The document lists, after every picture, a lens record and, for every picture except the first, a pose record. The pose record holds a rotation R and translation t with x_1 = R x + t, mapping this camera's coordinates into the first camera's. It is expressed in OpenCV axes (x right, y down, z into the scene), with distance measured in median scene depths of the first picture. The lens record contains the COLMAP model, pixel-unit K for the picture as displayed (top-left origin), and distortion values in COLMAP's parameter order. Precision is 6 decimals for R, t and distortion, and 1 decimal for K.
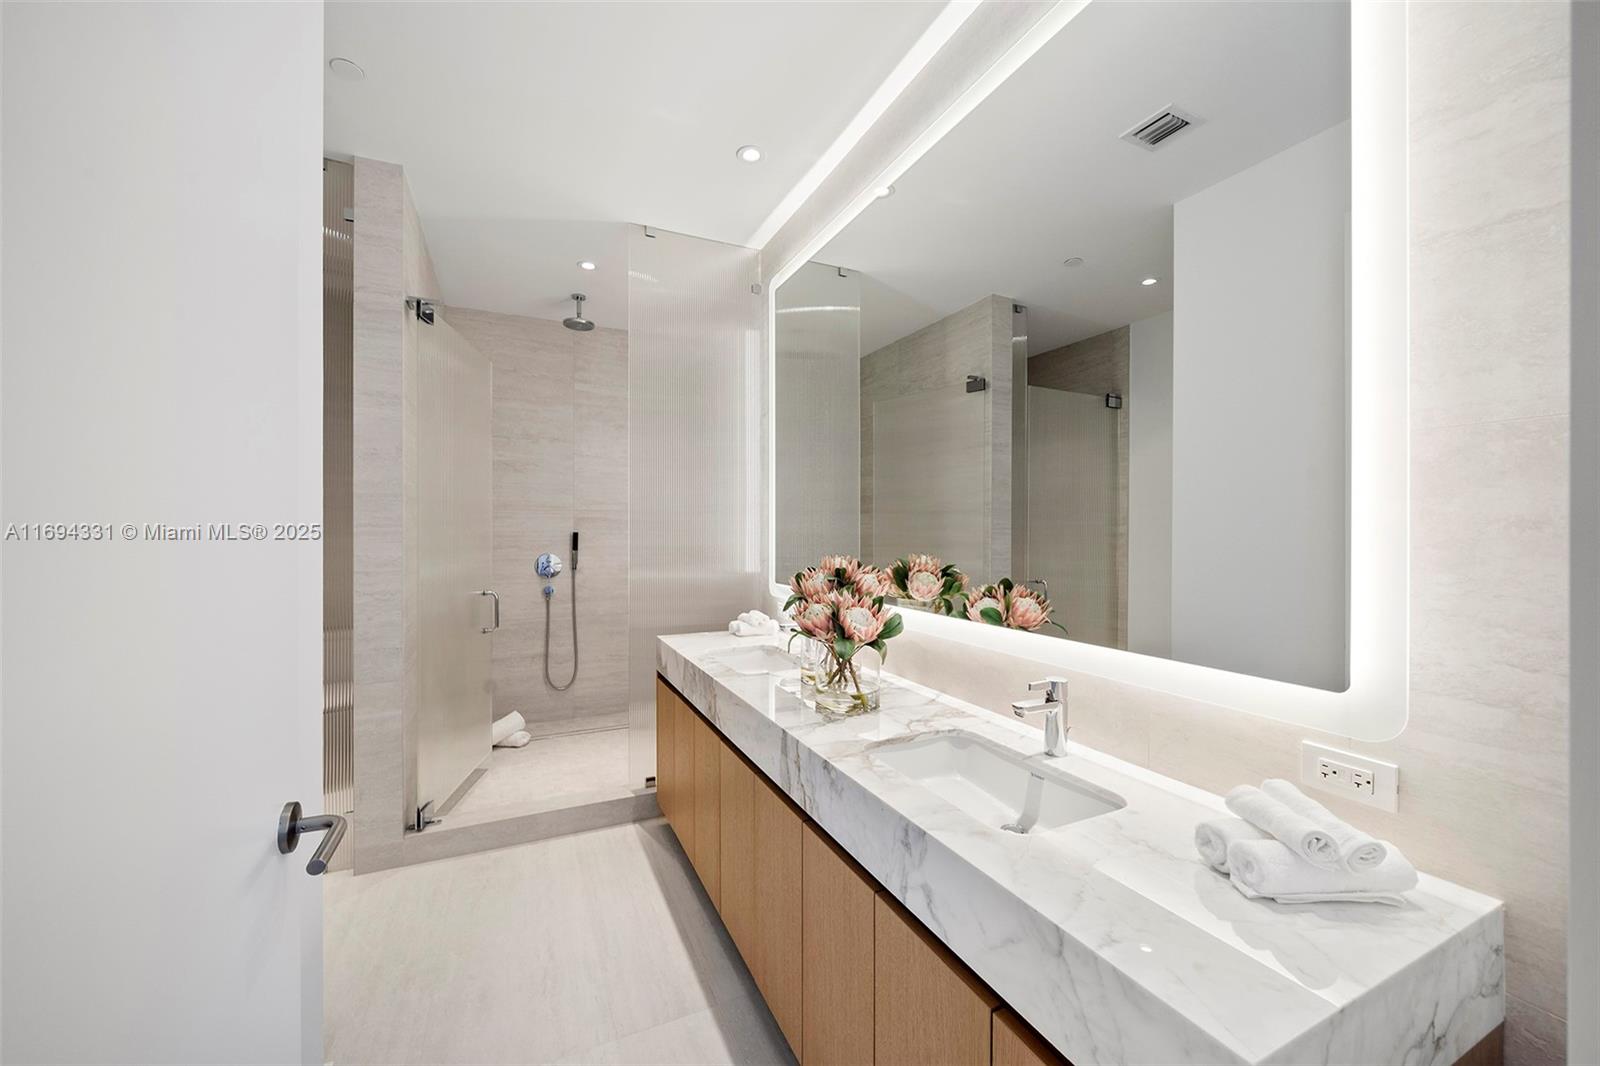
lens RADIAL K [[608.2, 0, 791.9], [0, 608.2, 533.6], [0, 0, 1]] dist [-0.008571, -0.000114]
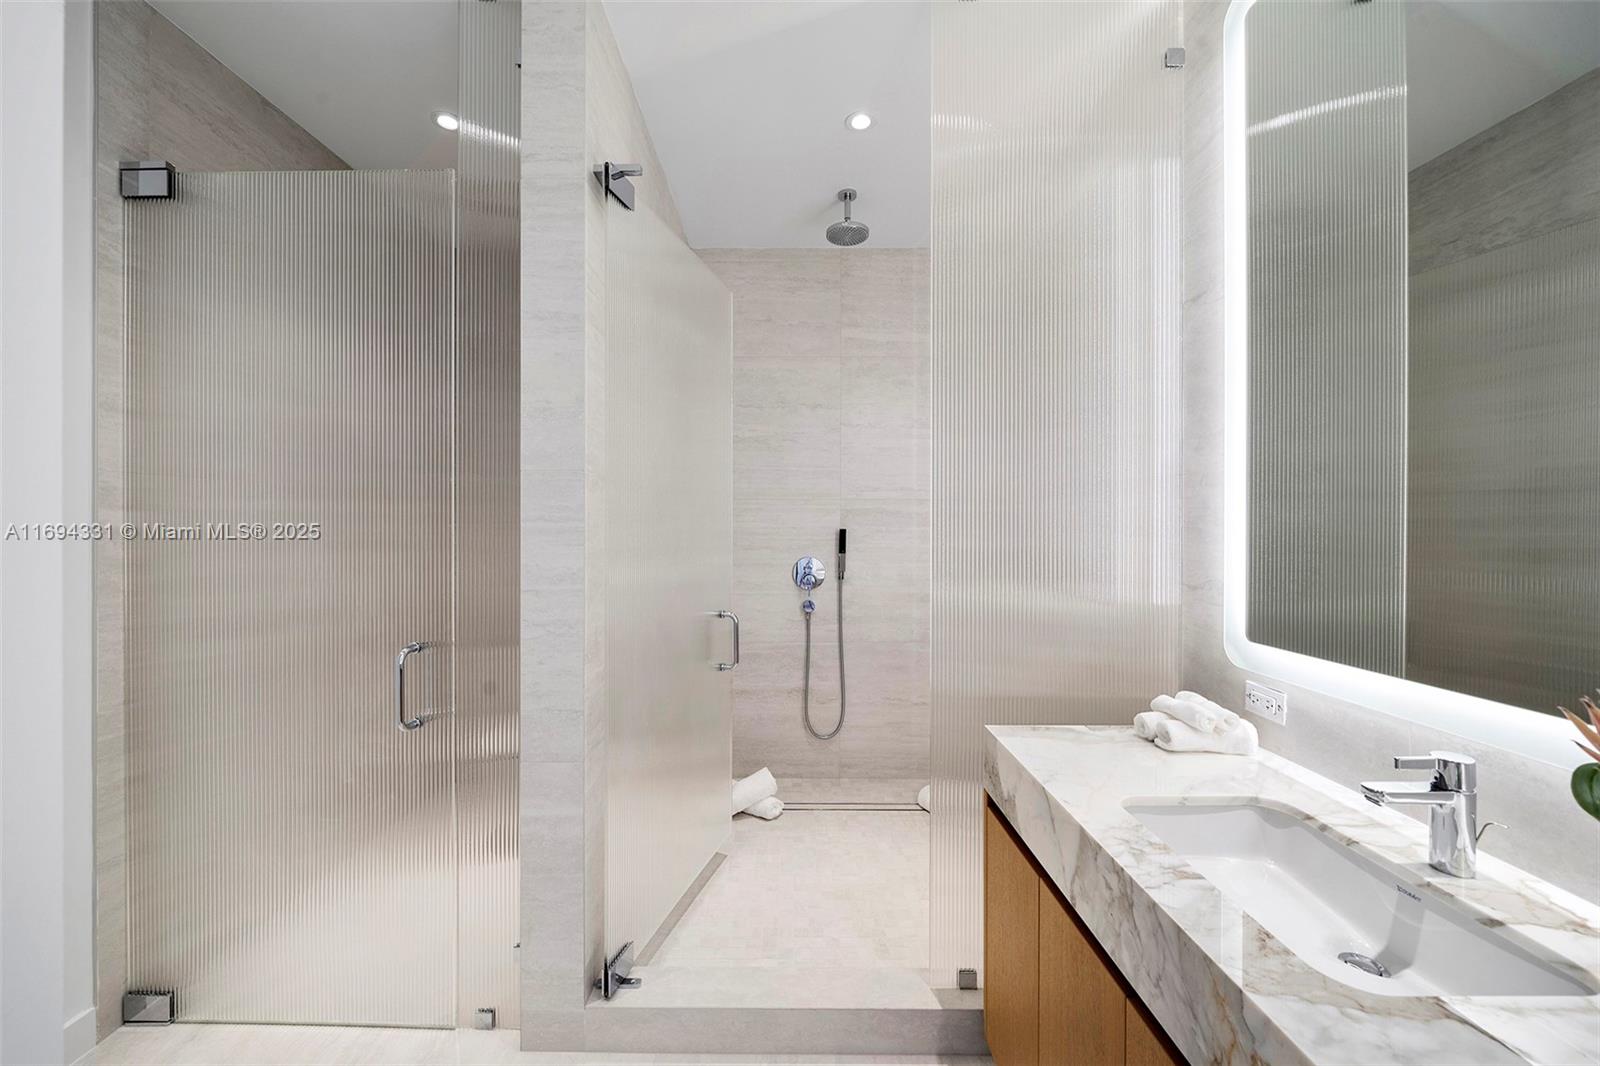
lens RADIAL K [[608.2, 0, 793.6], [0, 608.2, 527.6], [0, 0, 1]] dist [-0.008571, -0.000114]
pose [[0.910909, 0.001776, -0.412604, -0.107244], [-0.002353, 0.999997, -0.000890, -0.002532], [0.412601, 0.001781, 0.910910, 0.306564]]
